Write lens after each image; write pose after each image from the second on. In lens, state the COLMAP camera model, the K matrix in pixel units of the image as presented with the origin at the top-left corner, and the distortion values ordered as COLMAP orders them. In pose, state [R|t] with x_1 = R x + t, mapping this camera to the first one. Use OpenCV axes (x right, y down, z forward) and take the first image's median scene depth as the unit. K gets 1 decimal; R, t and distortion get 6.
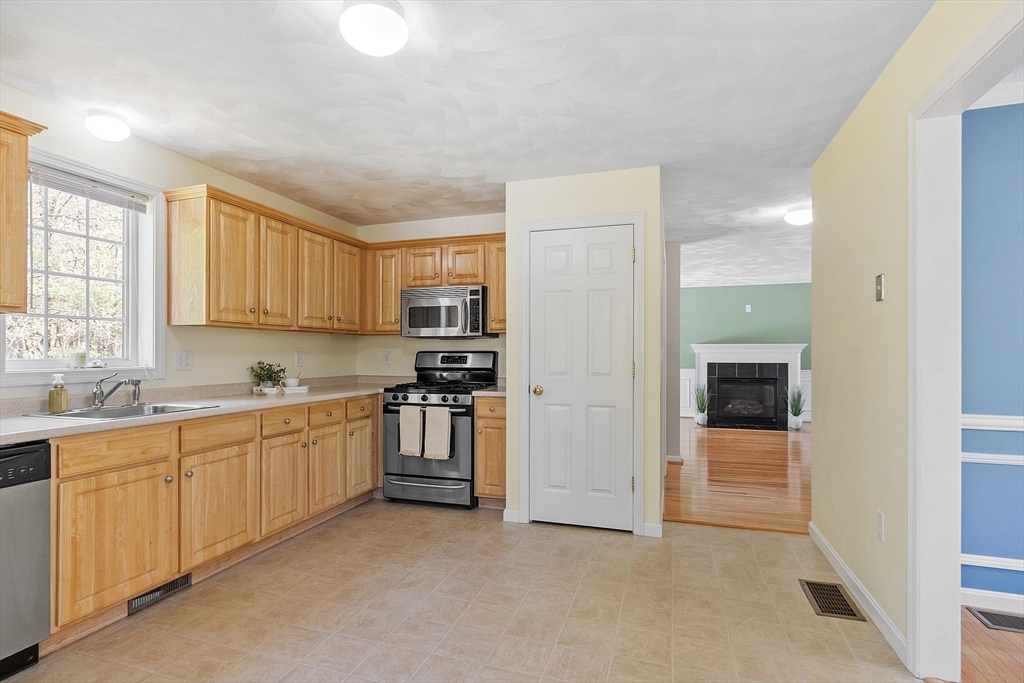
lens RADIAL K [[527.2, 0, 513.8], [0, 527.2, 349.0], [0, 0, 1]] dist [-0.001786, -0.000336]
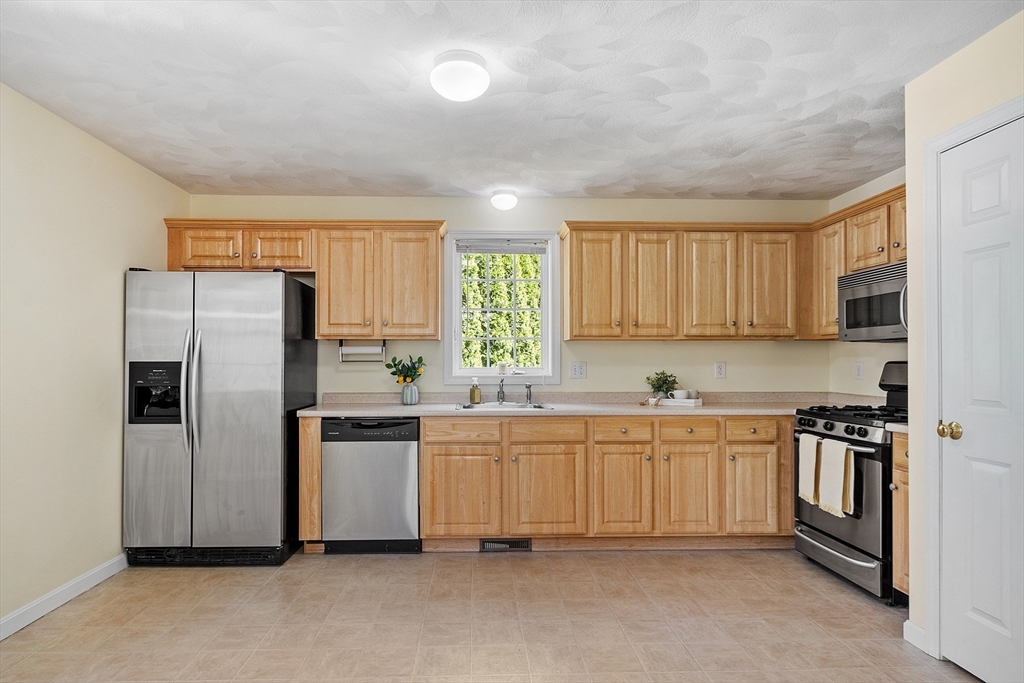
lens RADIAL K [[587.6, 0, 488.9], [0, 587.6, 351.3], [0, 0, 1]] dist [-0.000681, -0.000855]
pose [[0.322714, -0.017256, -0.946339, 0.543692], [0.007544, 0.999849, -0.015660, -0.000467], [0.946466, -0.002085, 0.322796, 0.371026]]
